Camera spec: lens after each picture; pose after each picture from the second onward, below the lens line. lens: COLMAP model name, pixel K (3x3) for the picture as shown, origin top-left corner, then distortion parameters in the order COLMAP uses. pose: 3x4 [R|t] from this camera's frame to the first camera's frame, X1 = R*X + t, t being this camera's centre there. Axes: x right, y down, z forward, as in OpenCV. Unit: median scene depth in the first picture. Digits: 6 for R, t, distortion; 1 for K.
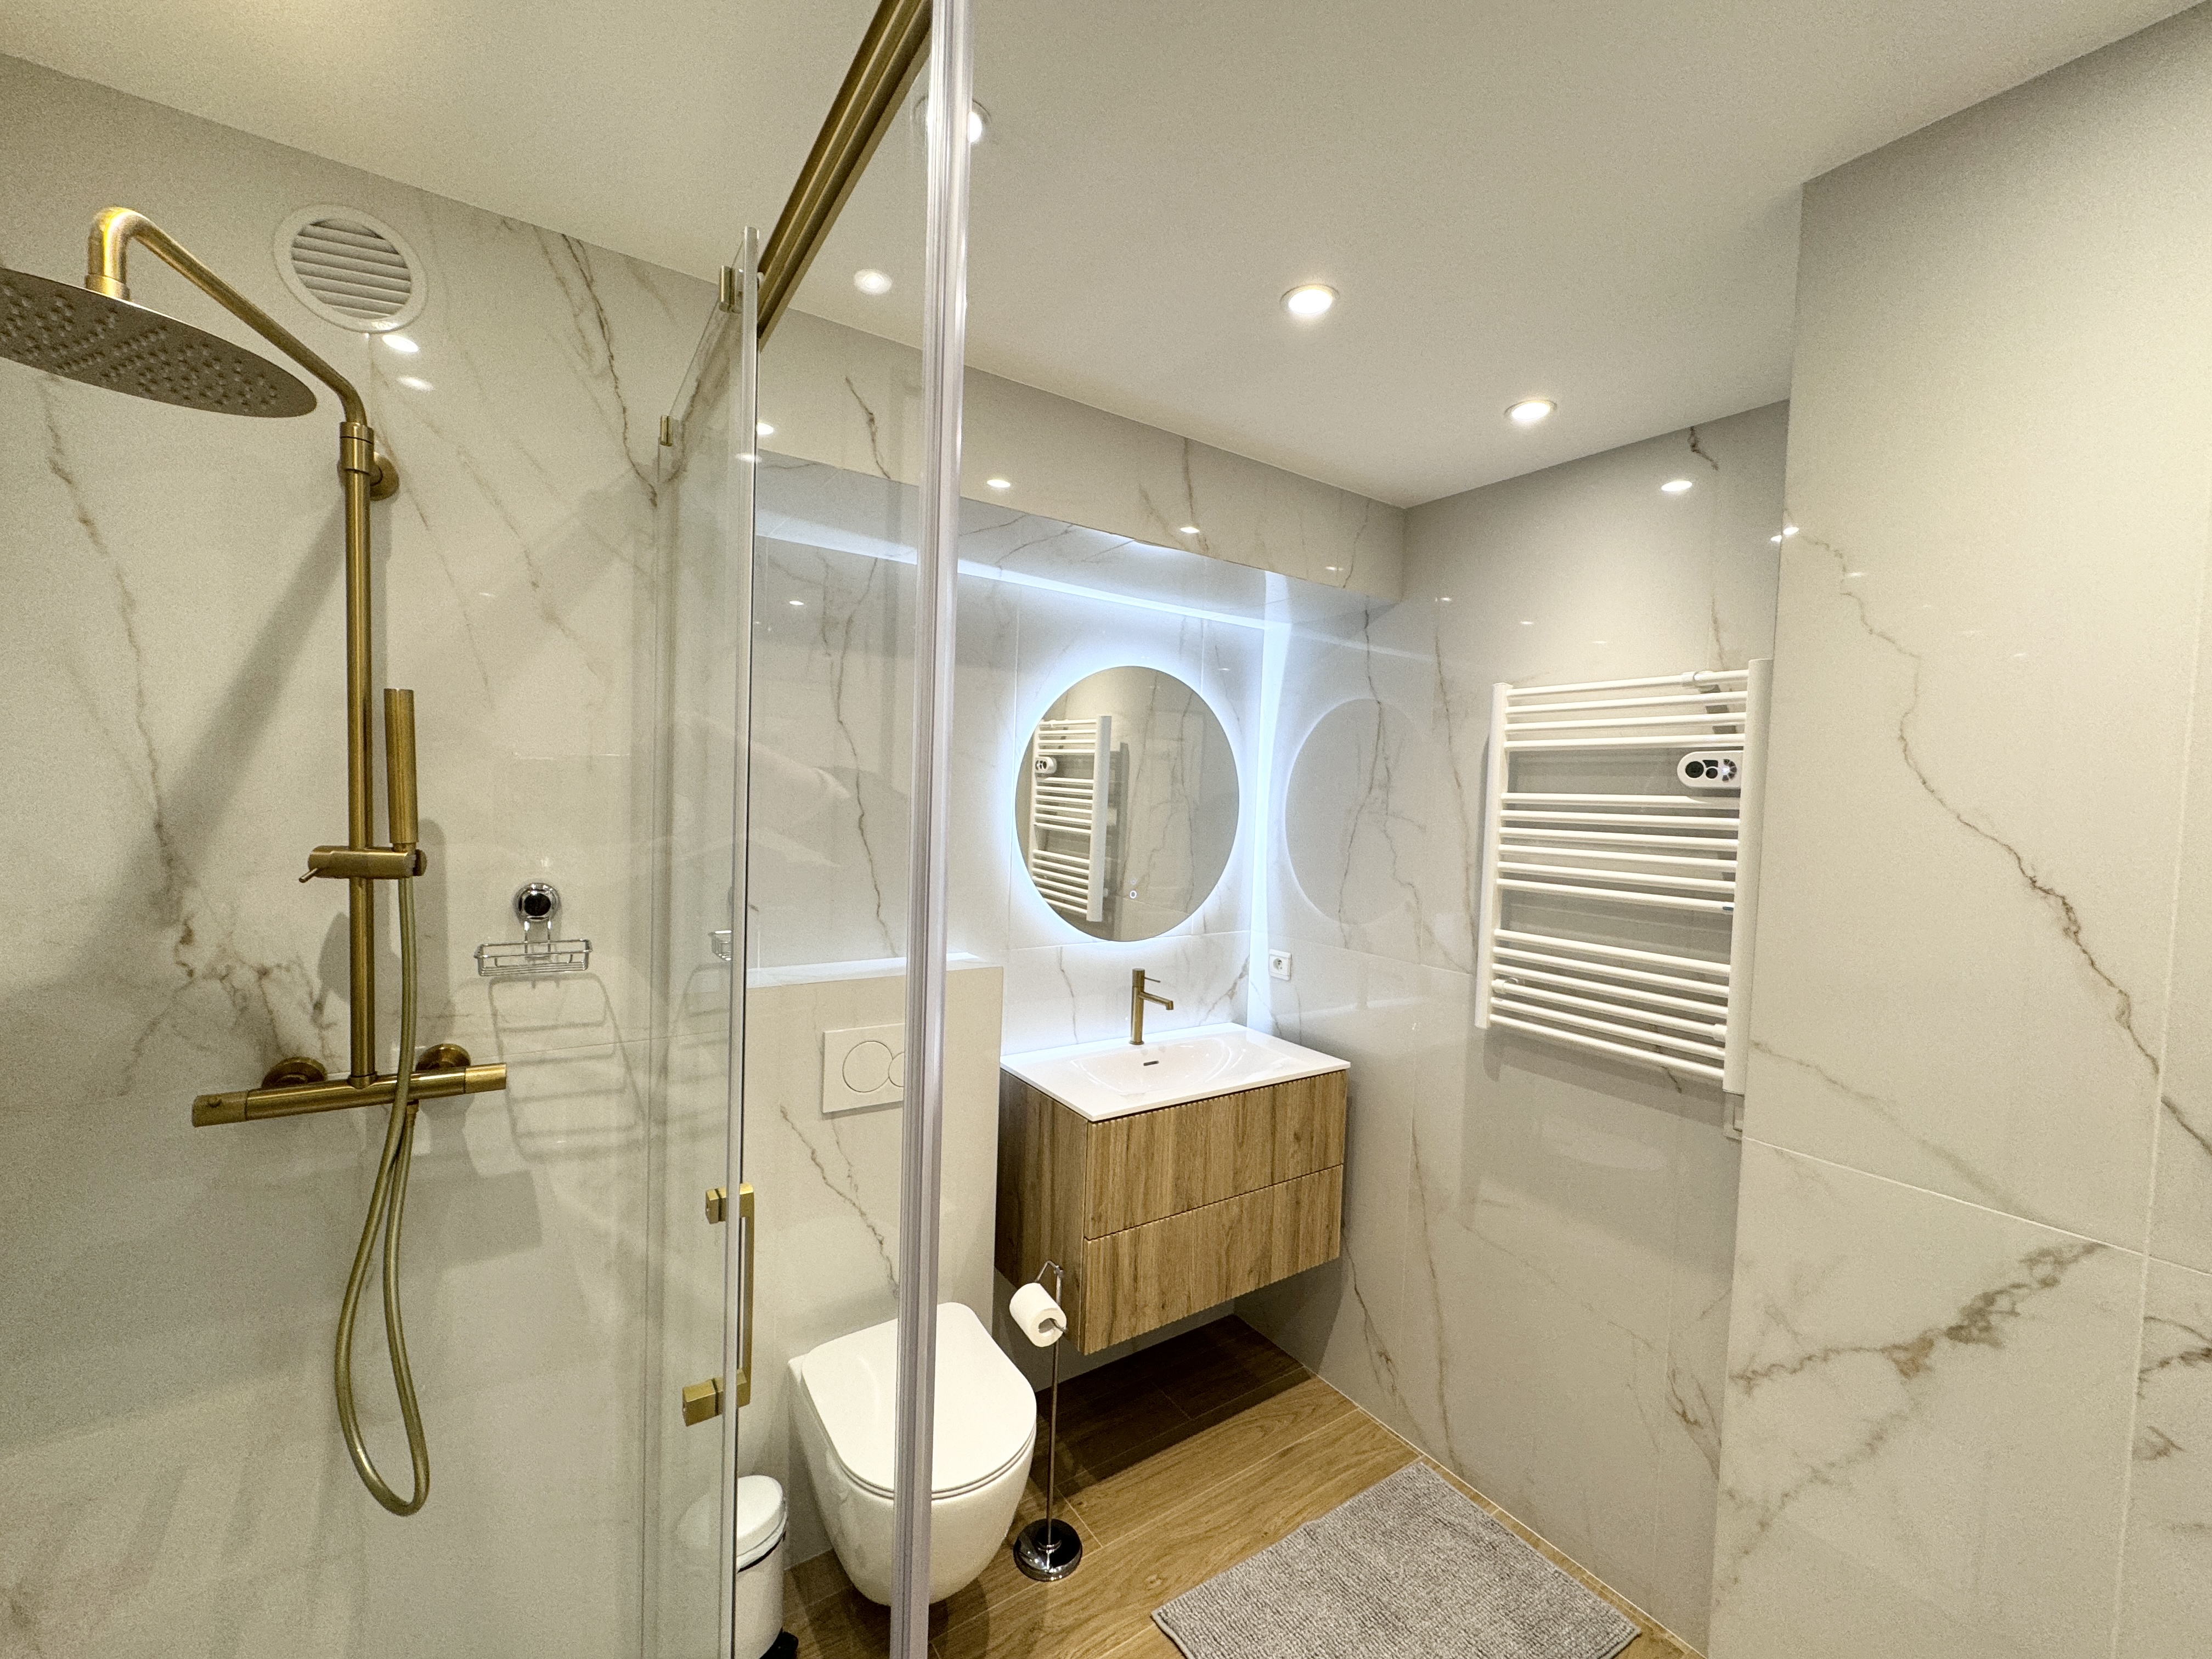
lens RADIAL K [[880.0, 0, 1110.5], [0, 880.0, 829.9], [0, 0, 1]] dist [-0.002275, -0.001199]
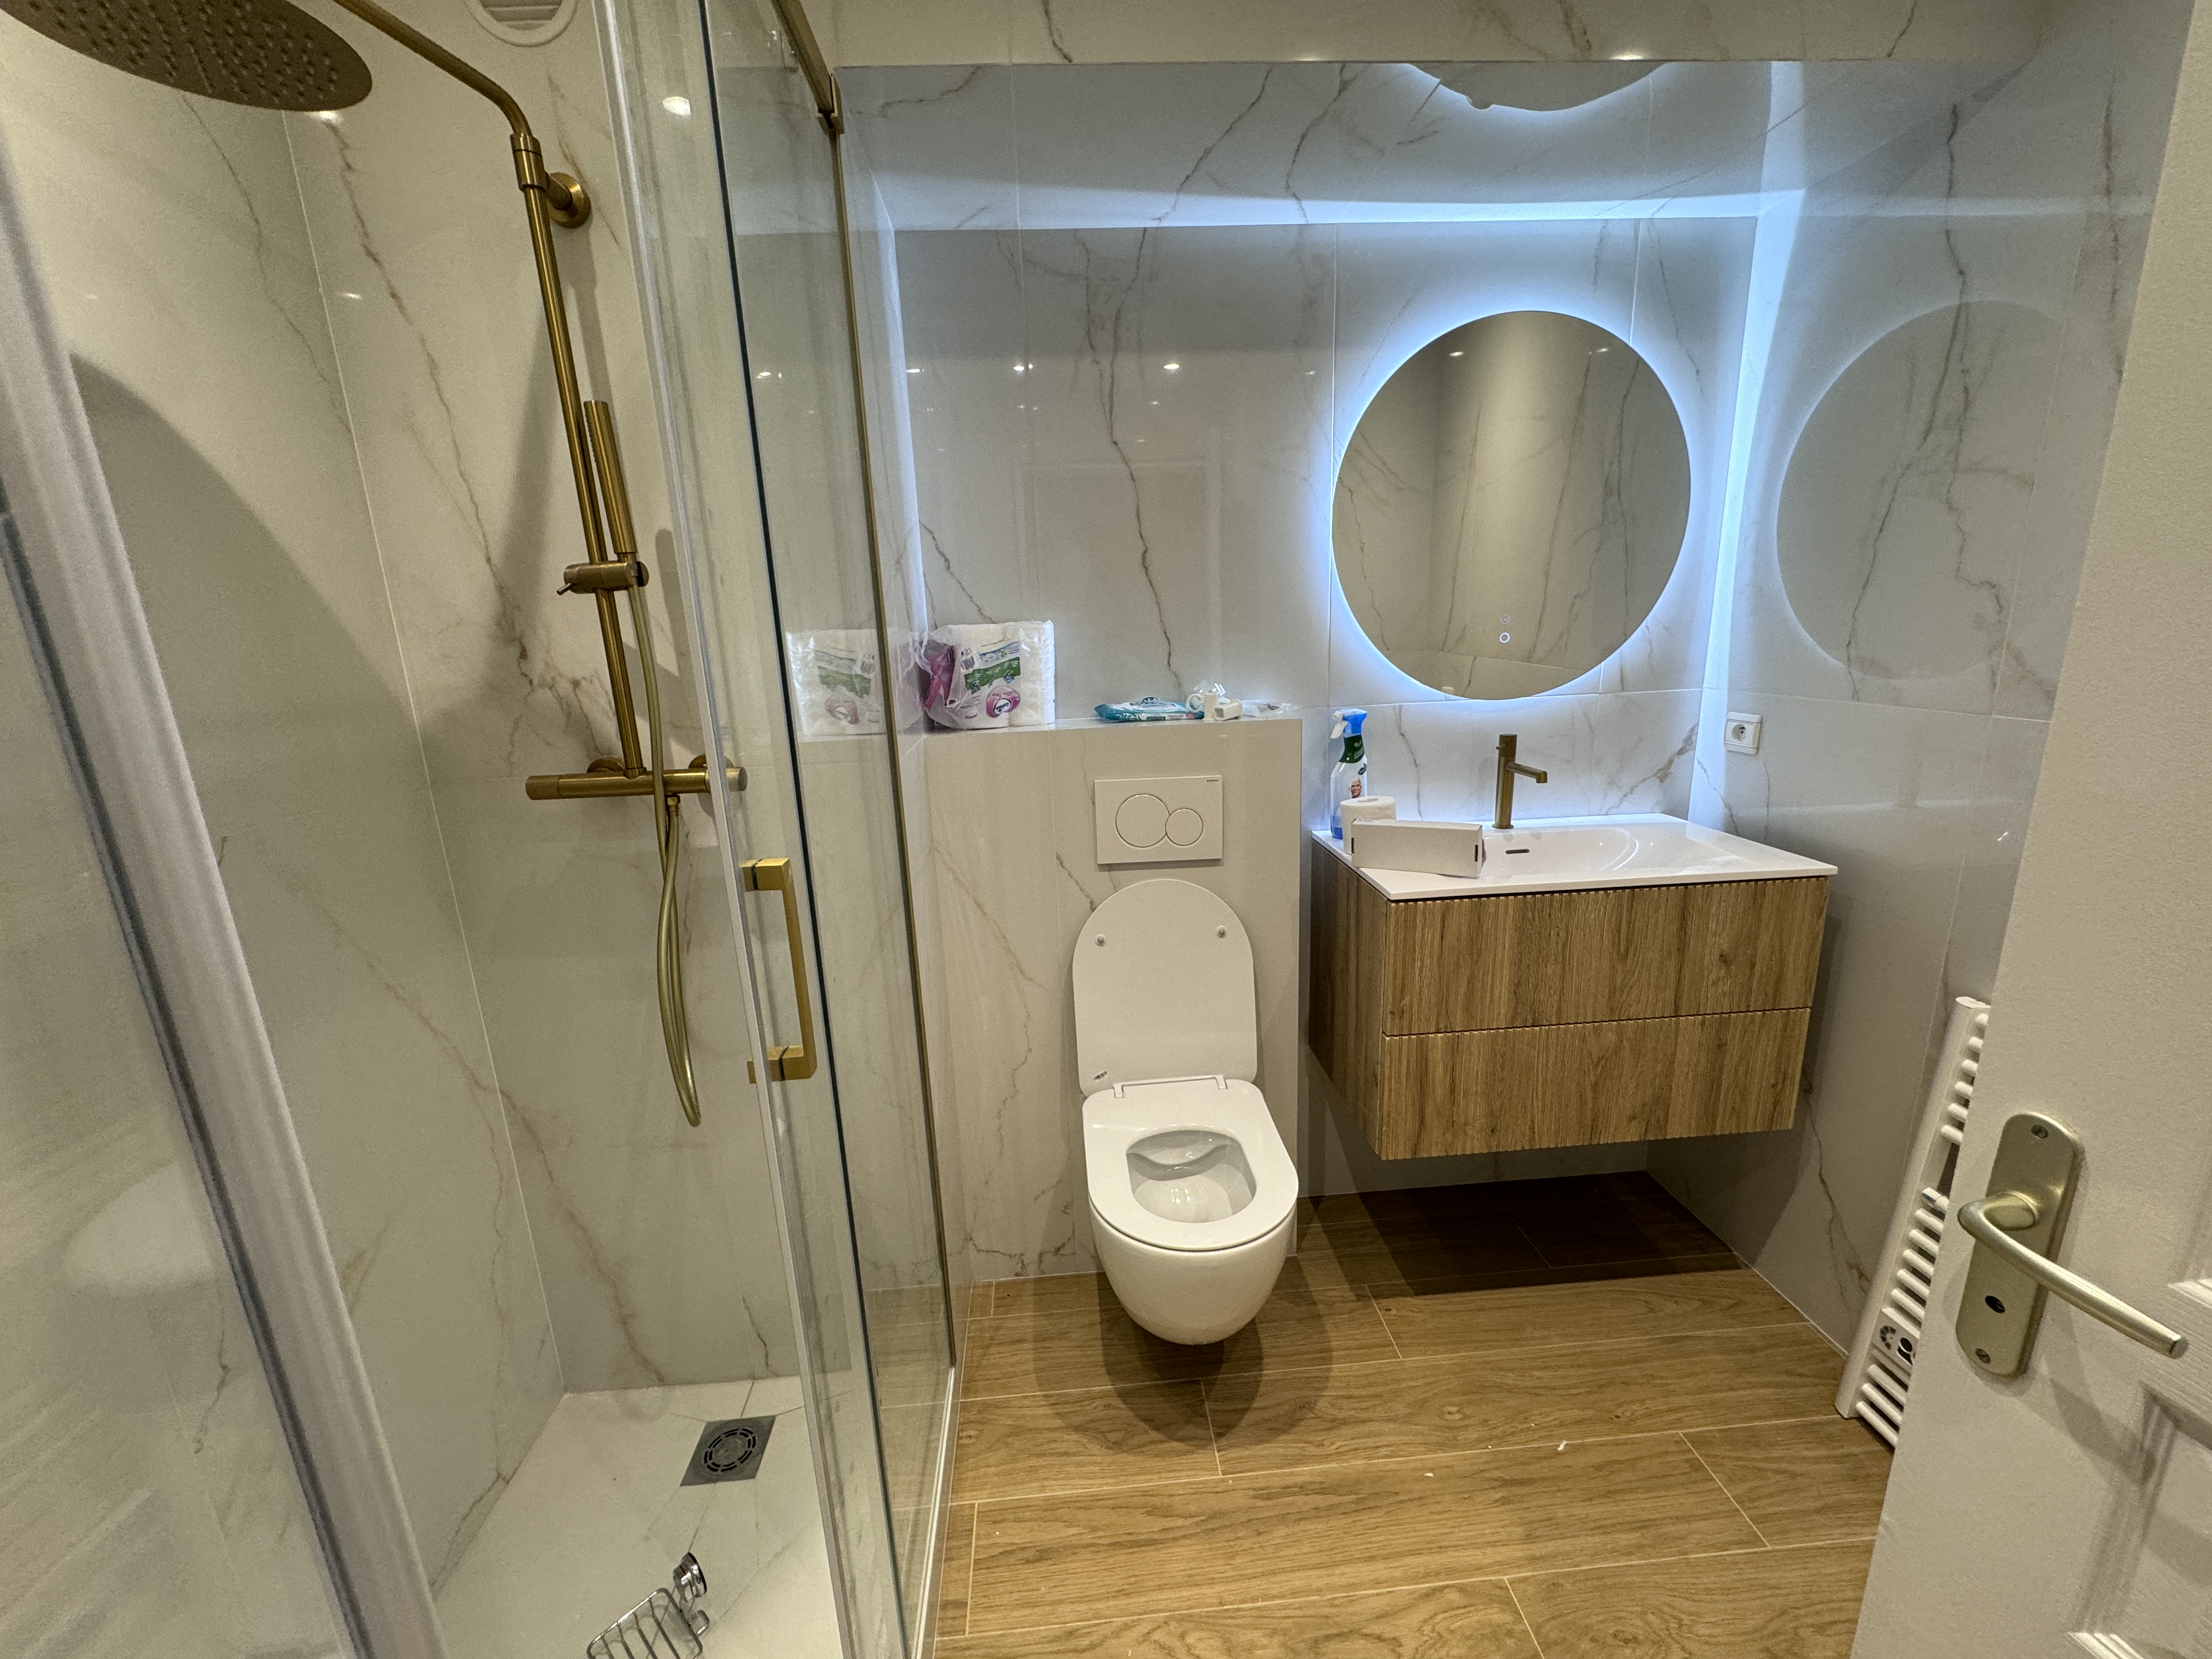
lens RADIAL K [[880.0, 0, 1107.6], [0, 880.0, 833.2], [0, 0, 1]] dist [-0.002275, -0.001199]
pose [[0.857892, 0.048893, -0.511498, 0.147666], [0.052925, 0.981759, 0.182612, 0.094189], [0.511096, -0.183733, 0.839656, 0.166394]]
